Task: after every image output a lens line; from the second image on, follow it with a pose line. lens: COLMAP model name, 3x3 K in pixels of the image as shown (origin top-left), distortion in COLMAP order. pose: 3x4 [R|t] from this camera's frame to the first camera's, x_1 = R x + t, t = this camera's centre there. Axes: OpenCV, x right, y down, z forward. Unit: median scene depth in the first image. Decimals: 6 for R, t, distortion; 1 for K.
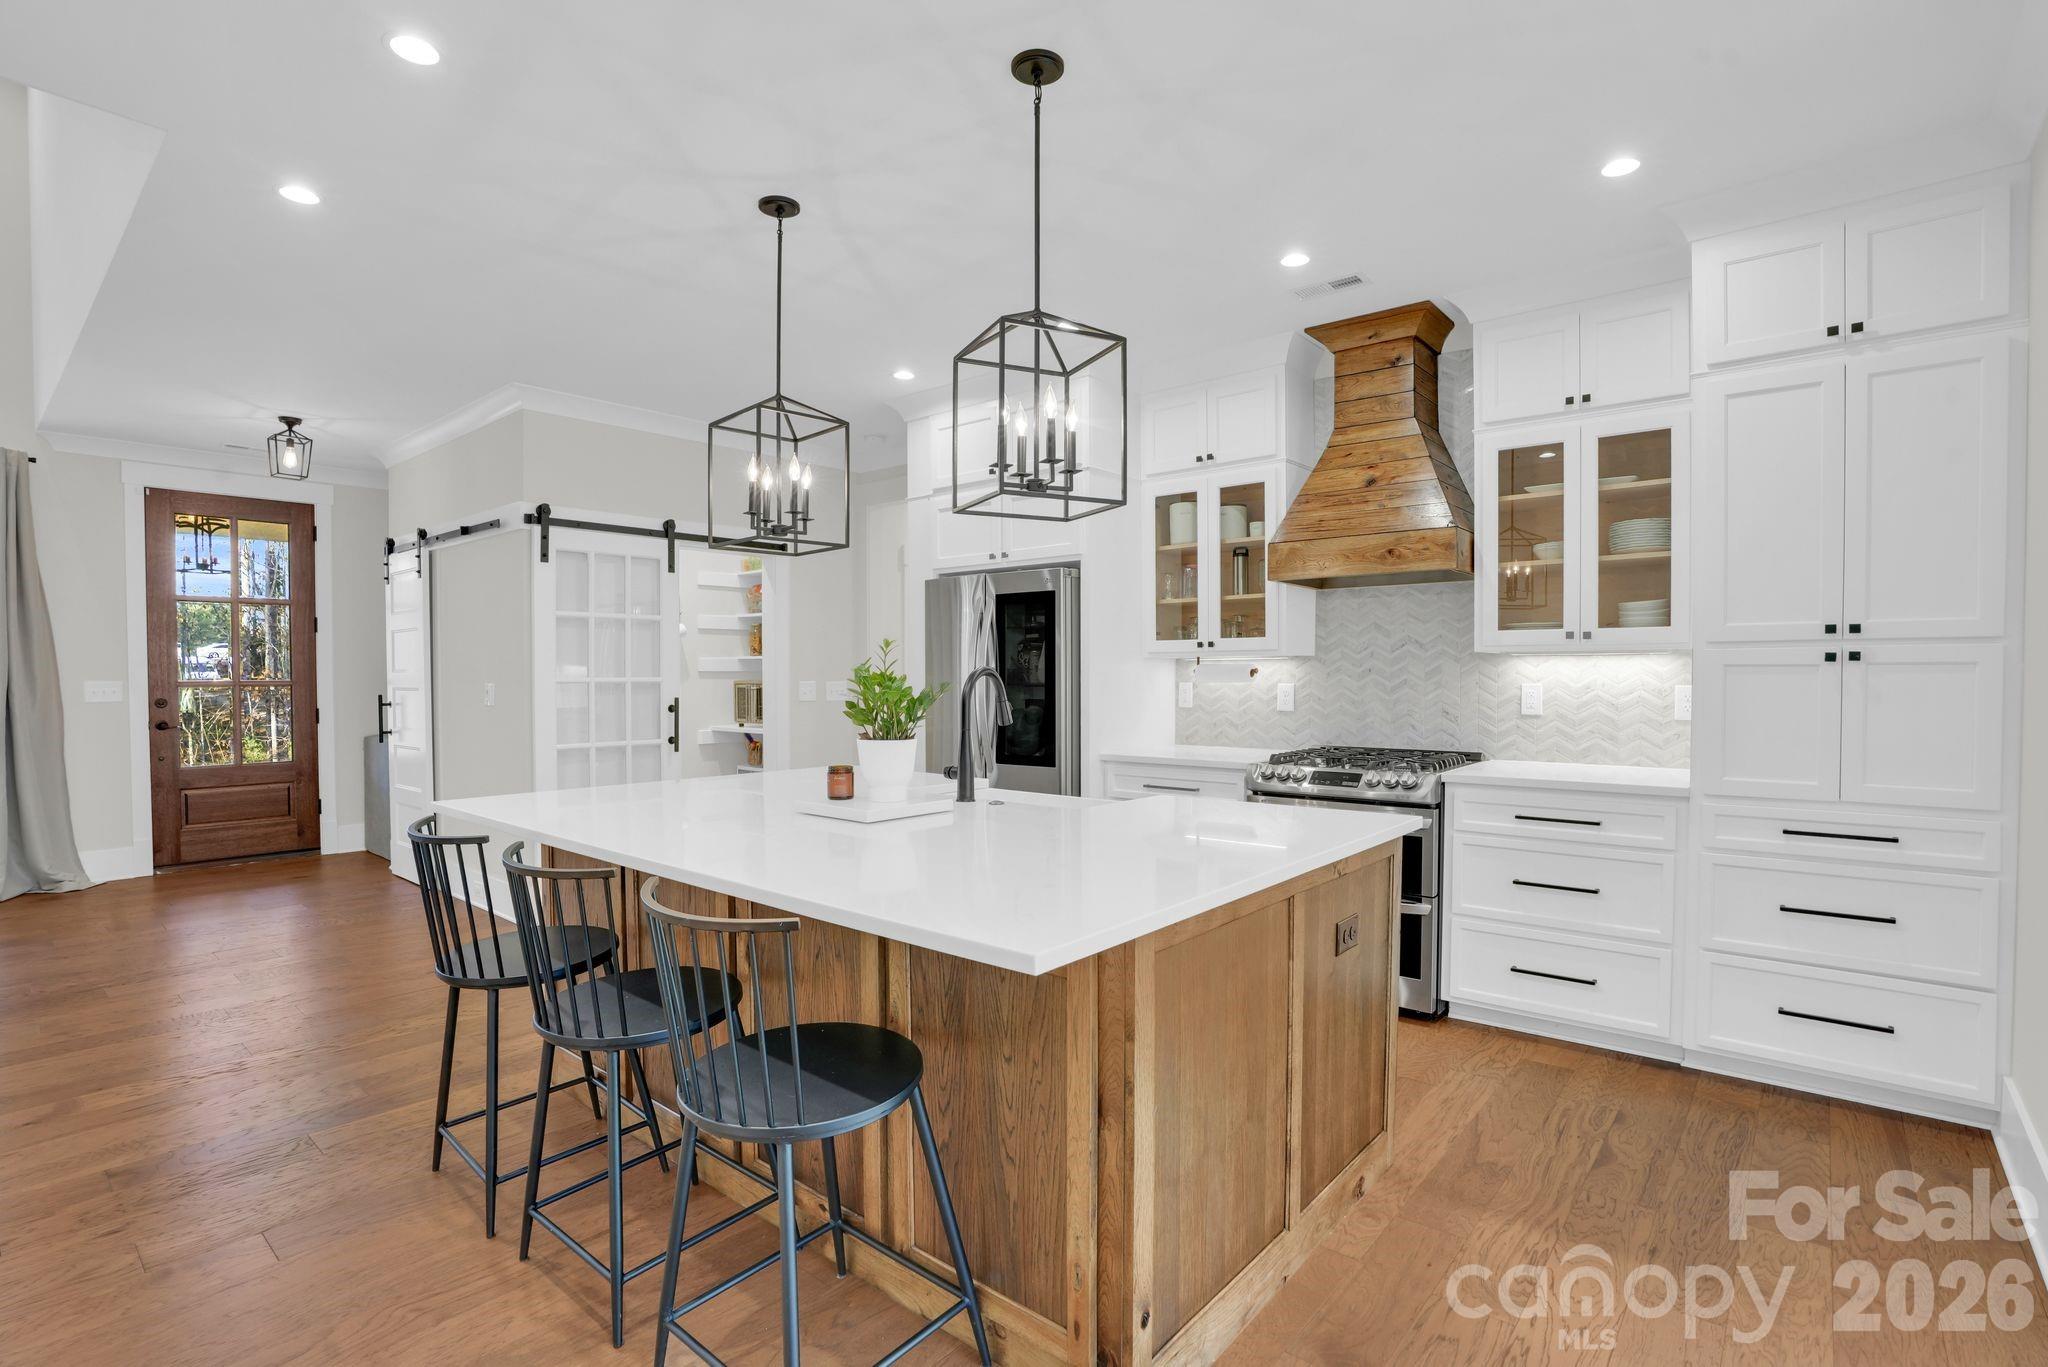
lens RADIAL K [[1060.4, 0, 1024.0], [0, 1060.4, 683.5], [0, 0, 1]] dist [-0.000717, 0.000634]
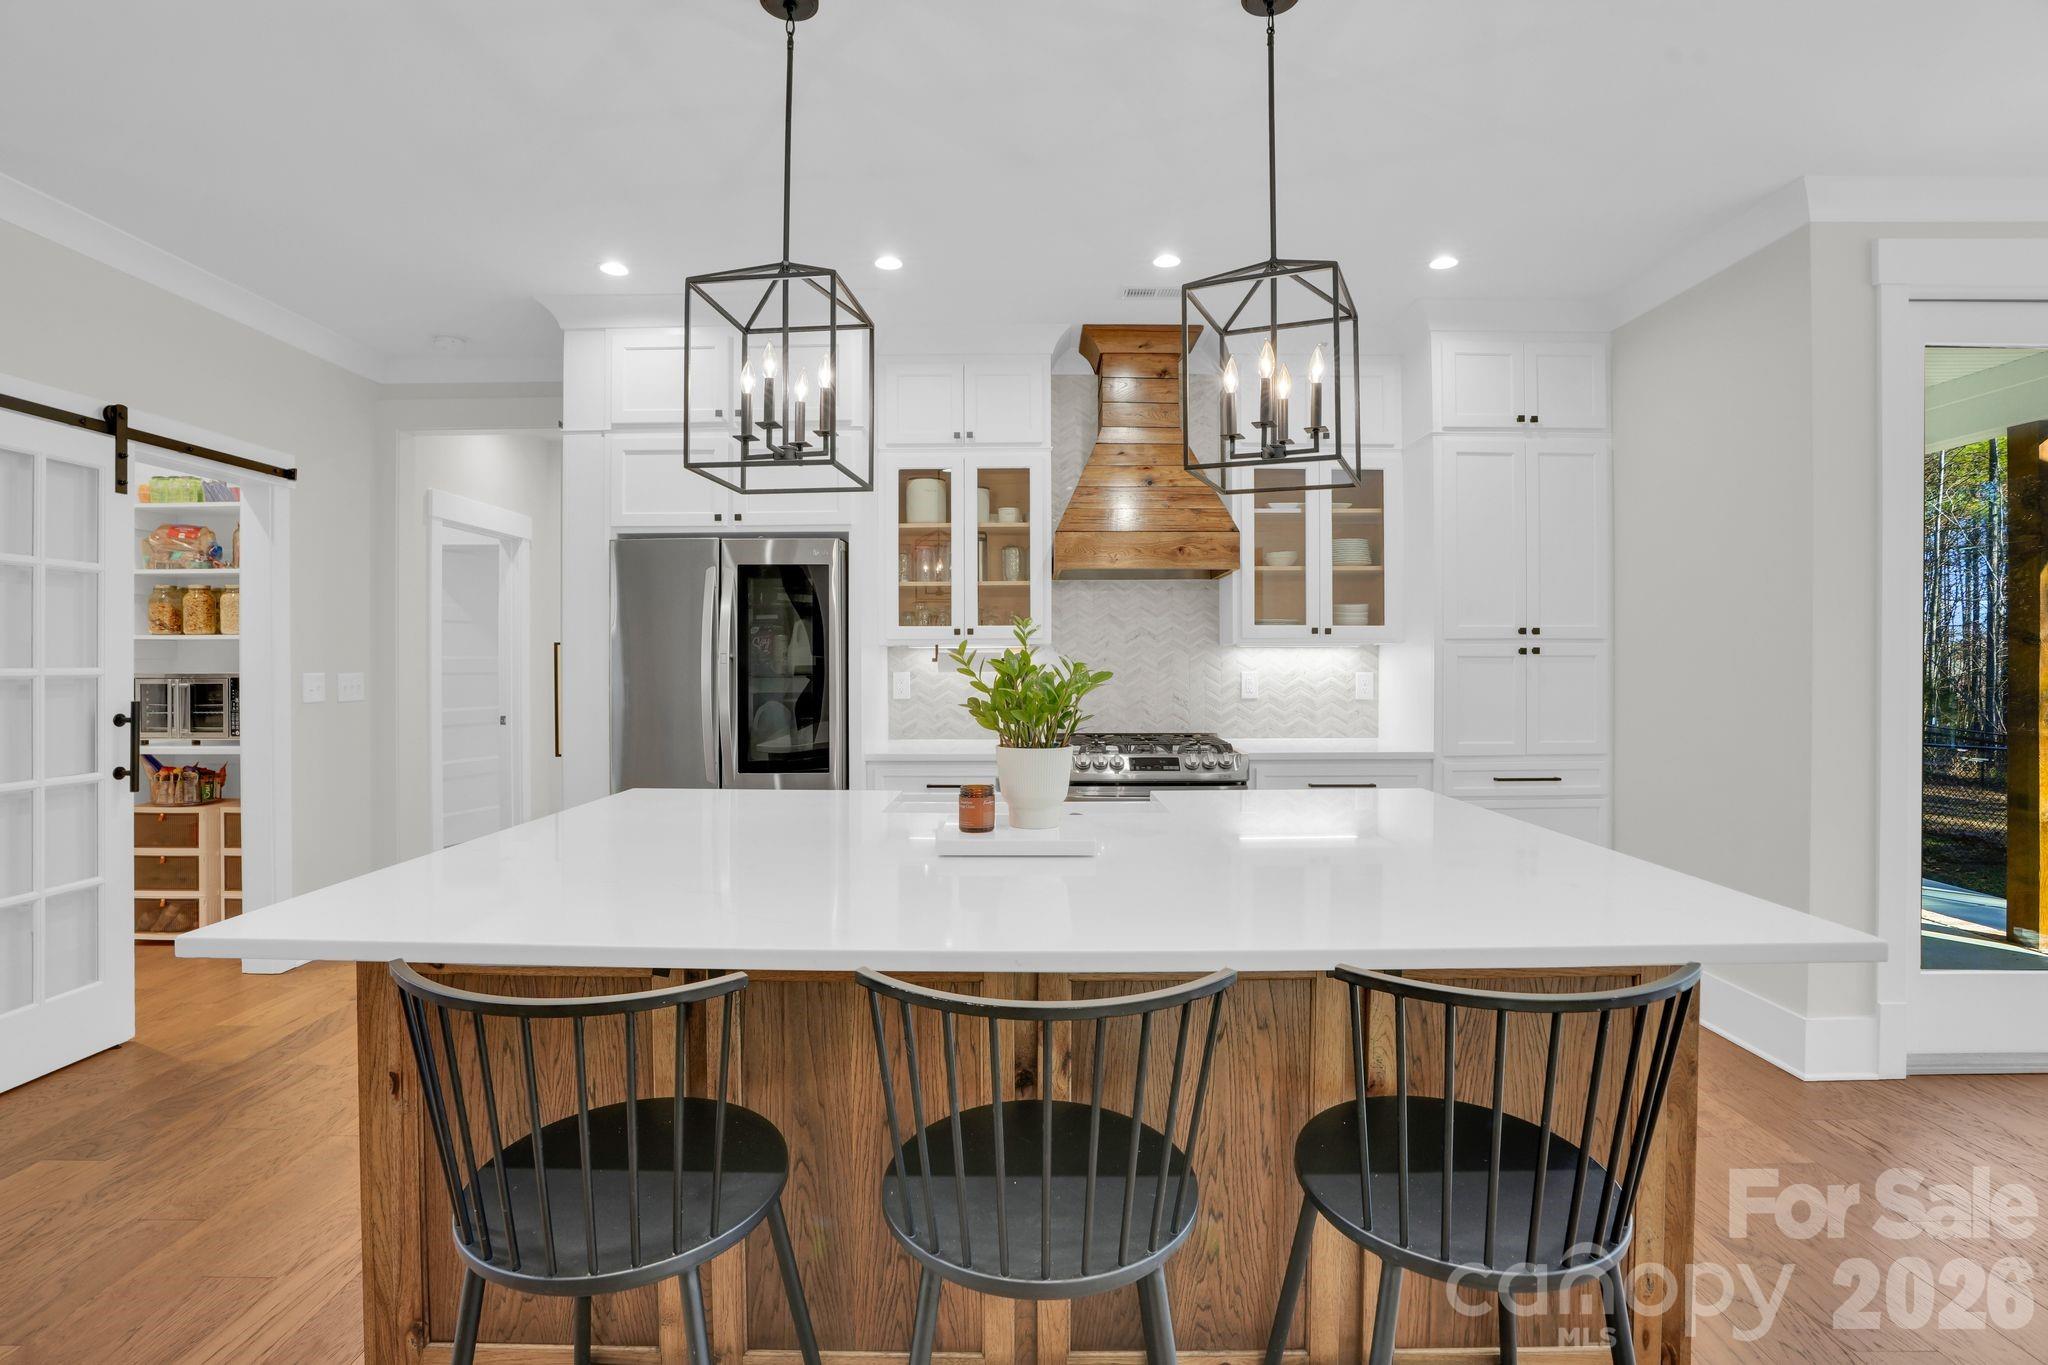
lens RADIAL K [[1058.1, 0, 1019.9], [0, 1058.1, 655.2], [0, 0, 1]] dist [-0.013481, 0.000522]
pose [[0.744037, 0.005280, 0.668117, -0.464016], [0.005572, 0.999885, -0.014106, -0.002692], [-0.668115, 0.014218, 0.743922, 0.293915]]
